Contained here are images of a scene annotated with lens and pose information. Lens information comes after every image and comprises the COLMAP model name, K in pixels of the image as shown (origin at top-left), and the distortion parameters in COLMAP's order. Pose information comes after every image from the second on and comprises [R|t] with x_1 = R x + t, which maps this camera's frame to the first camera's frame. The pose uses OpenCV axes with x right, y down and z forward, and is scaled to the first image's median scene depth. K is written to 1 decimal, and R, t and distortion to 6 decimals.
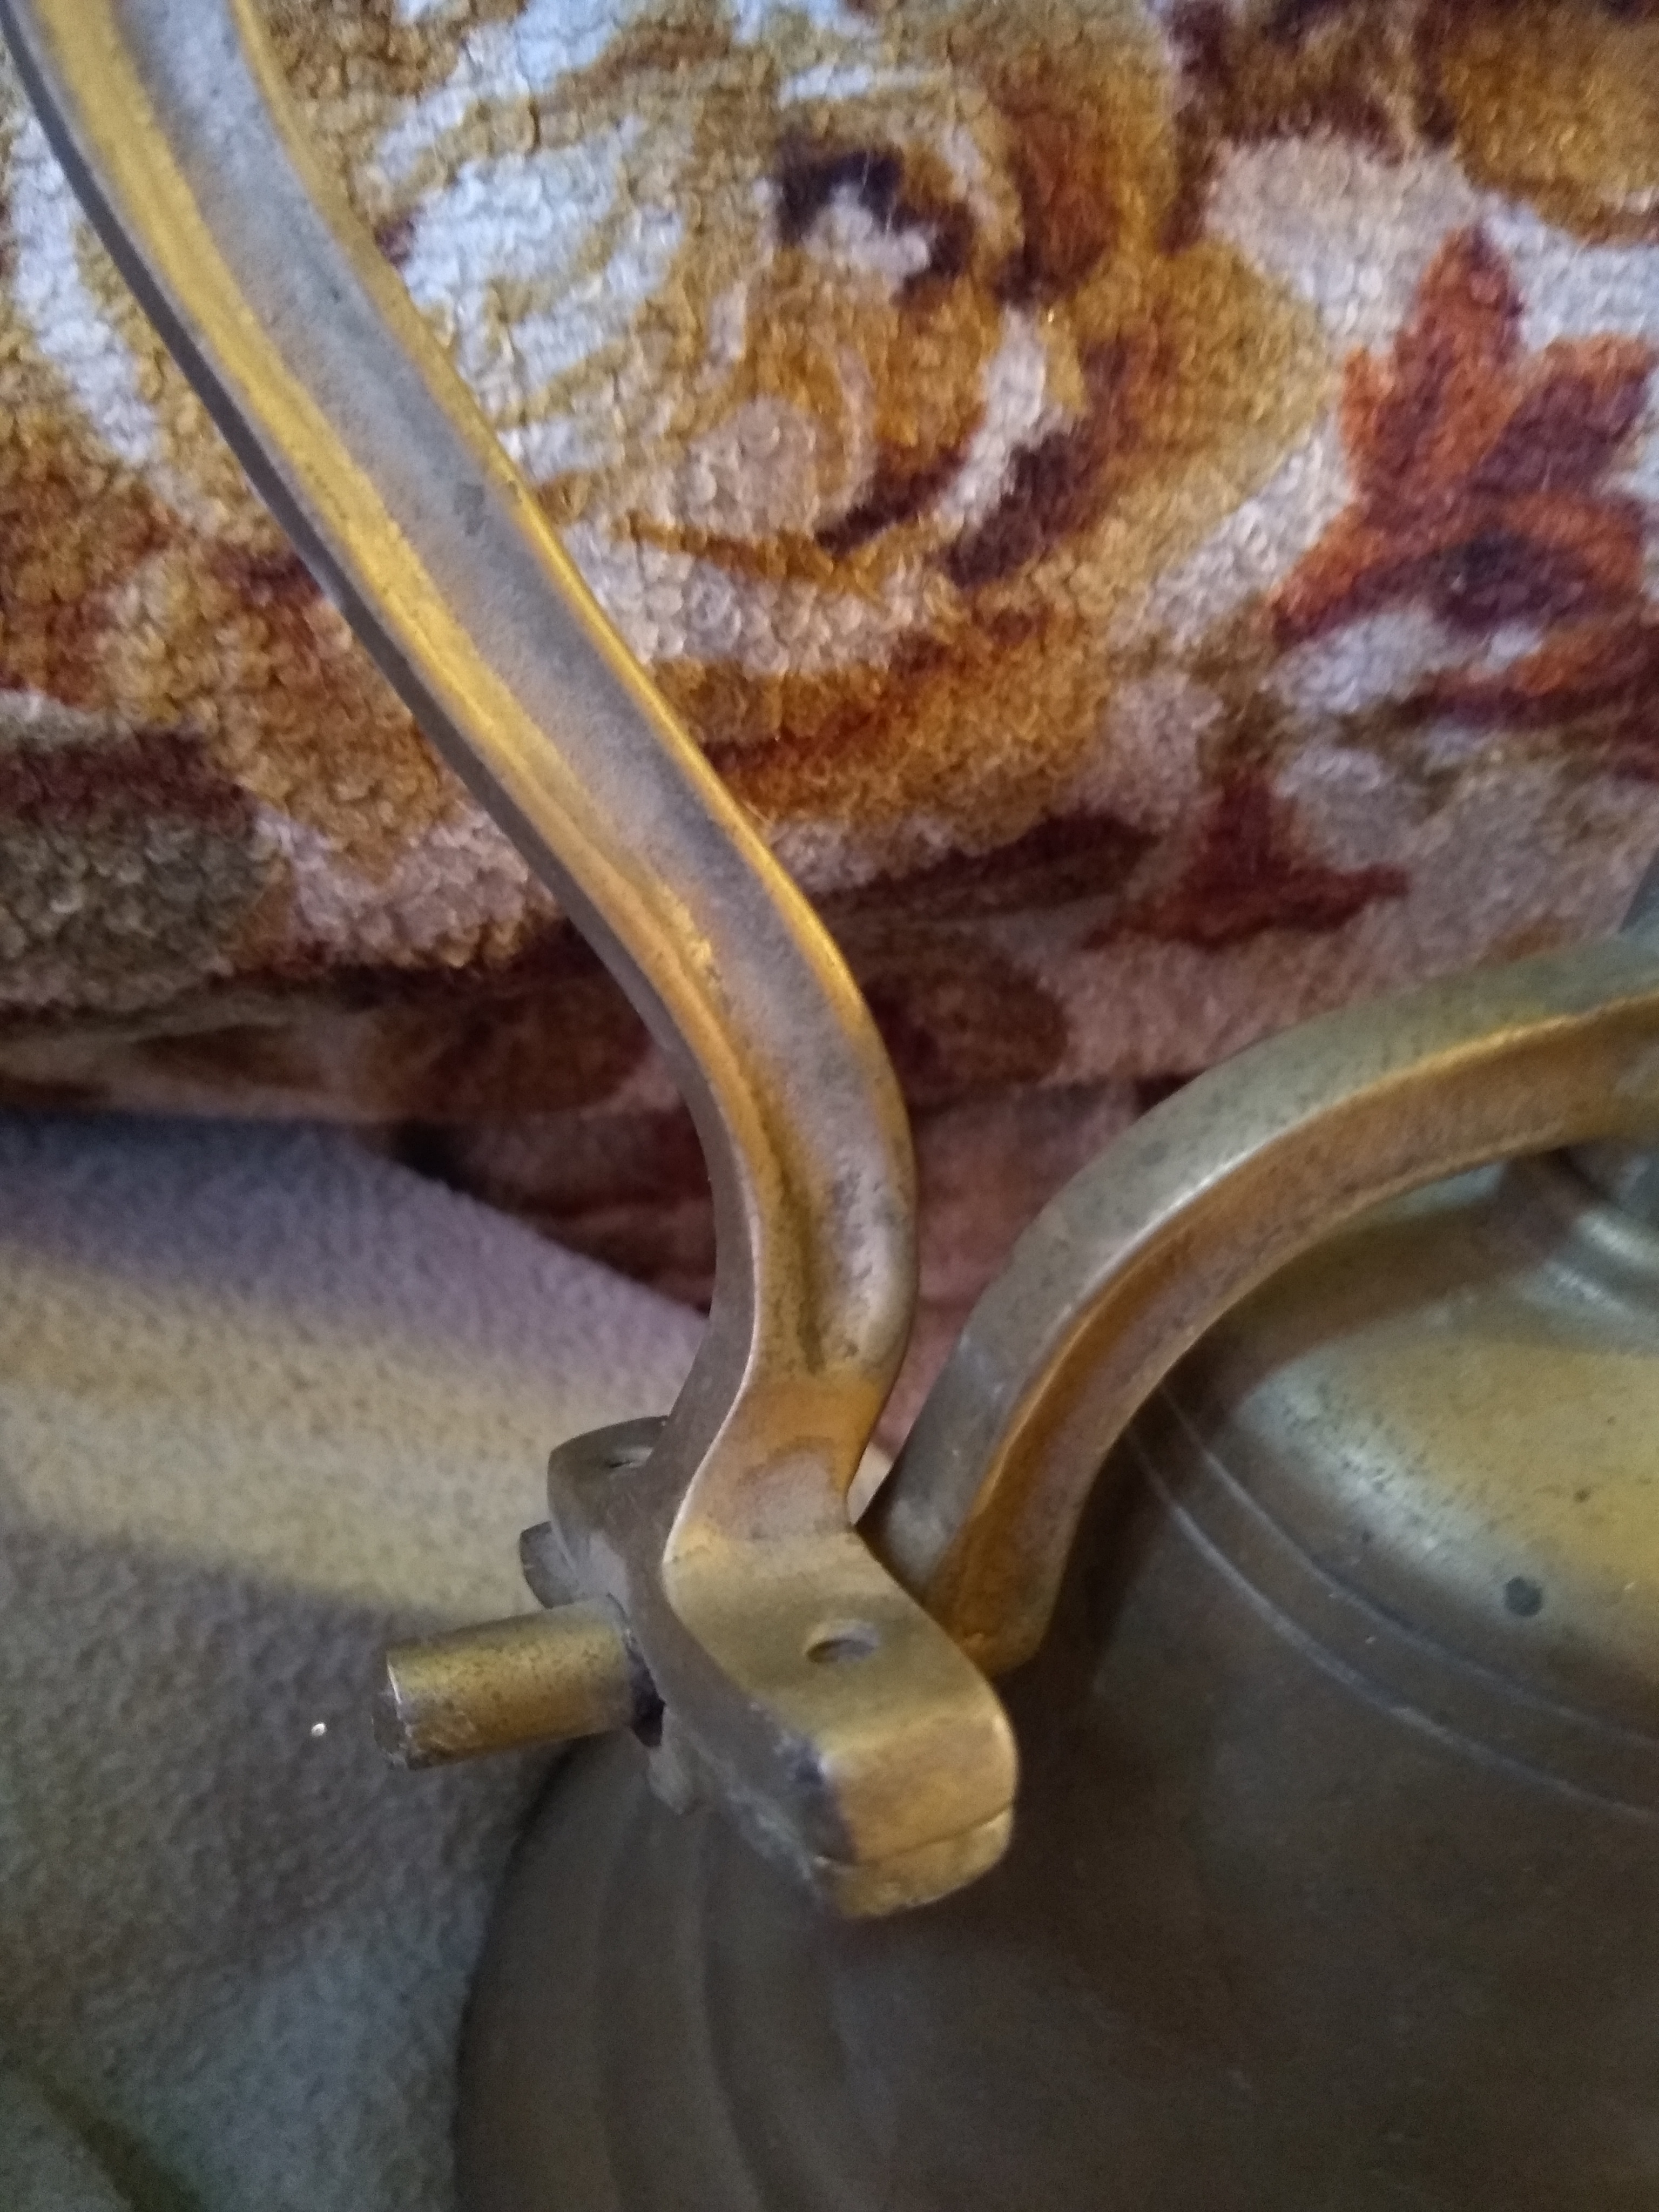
lens RADIAL K [[1794.0, 0, 824.5], [0, 1794.0, 1085.4], [0, 0, 1]] dist [-0.027453, 0.011215]
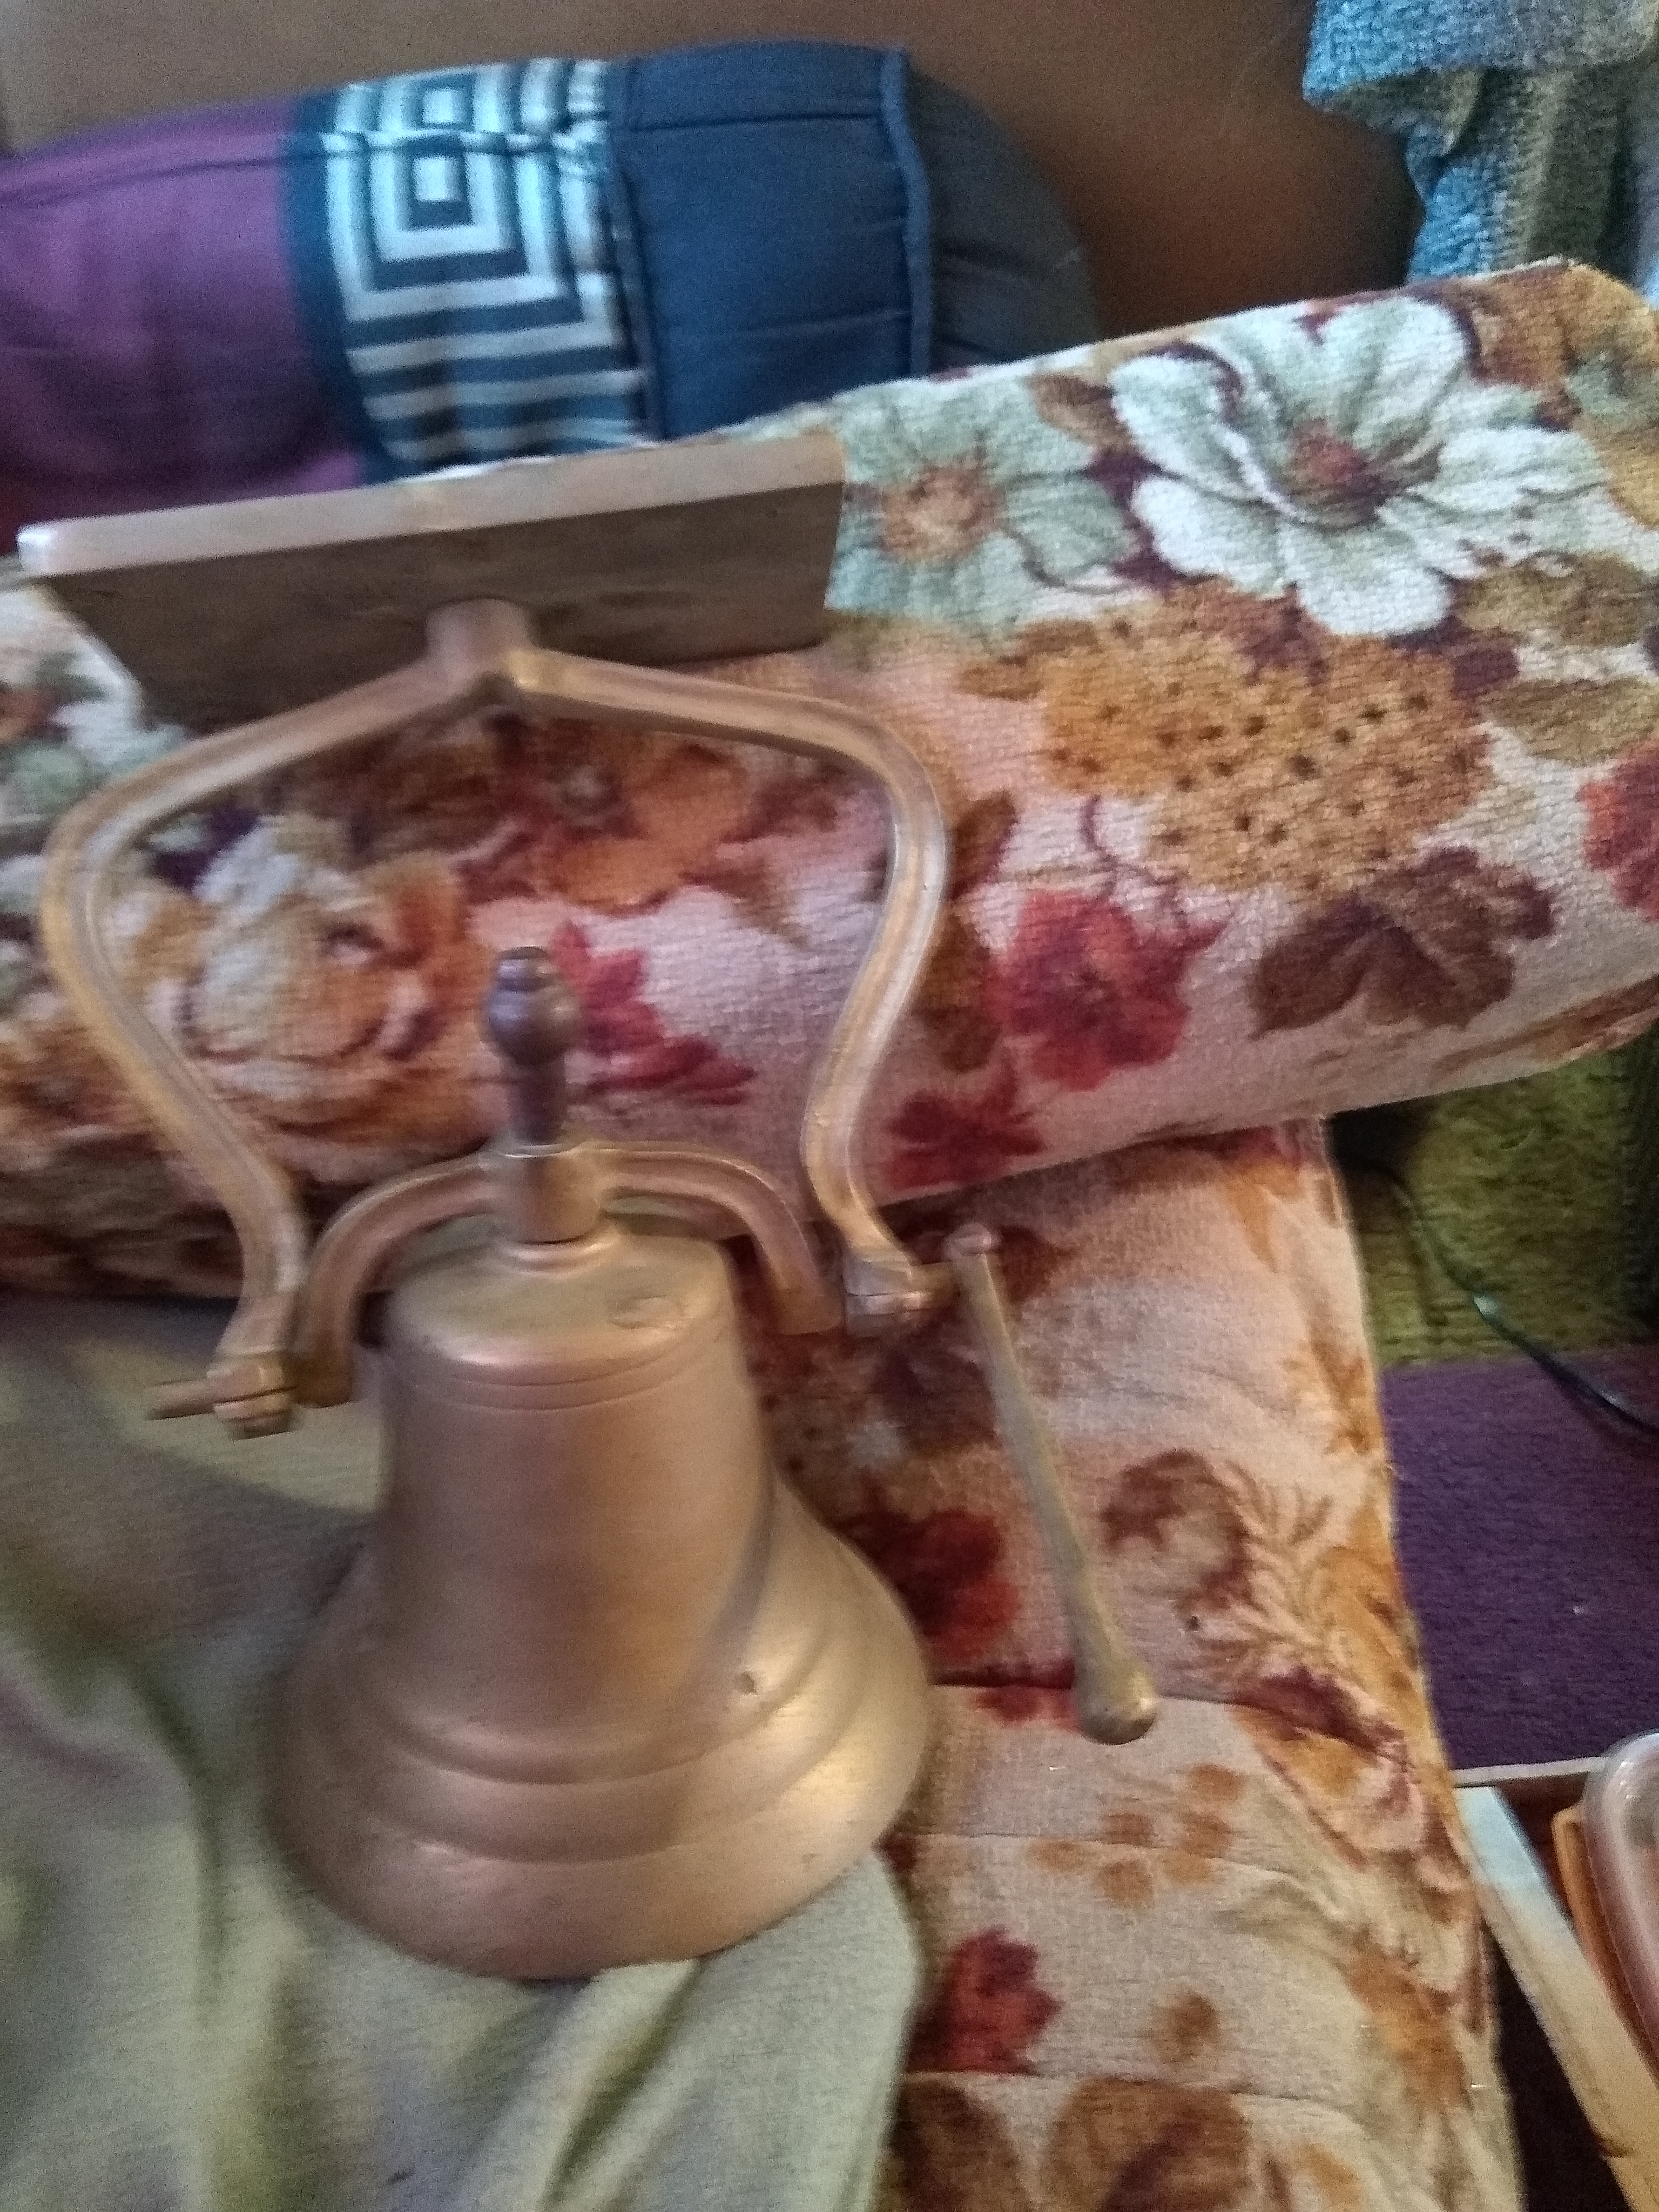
lens RADIAL K [[1794.0, 0, 824.5], [0, 1794.0, 1085.4], [0, 0, 1]] dist [-0.027453, 0.011215]
pose [[0.972813, -0.086438, -0.214857, 1.377351], [0.042008, 0.978208, -0.203335, 0.375918], [0.227751, 0.188781, 0.955244, -1.604716]]
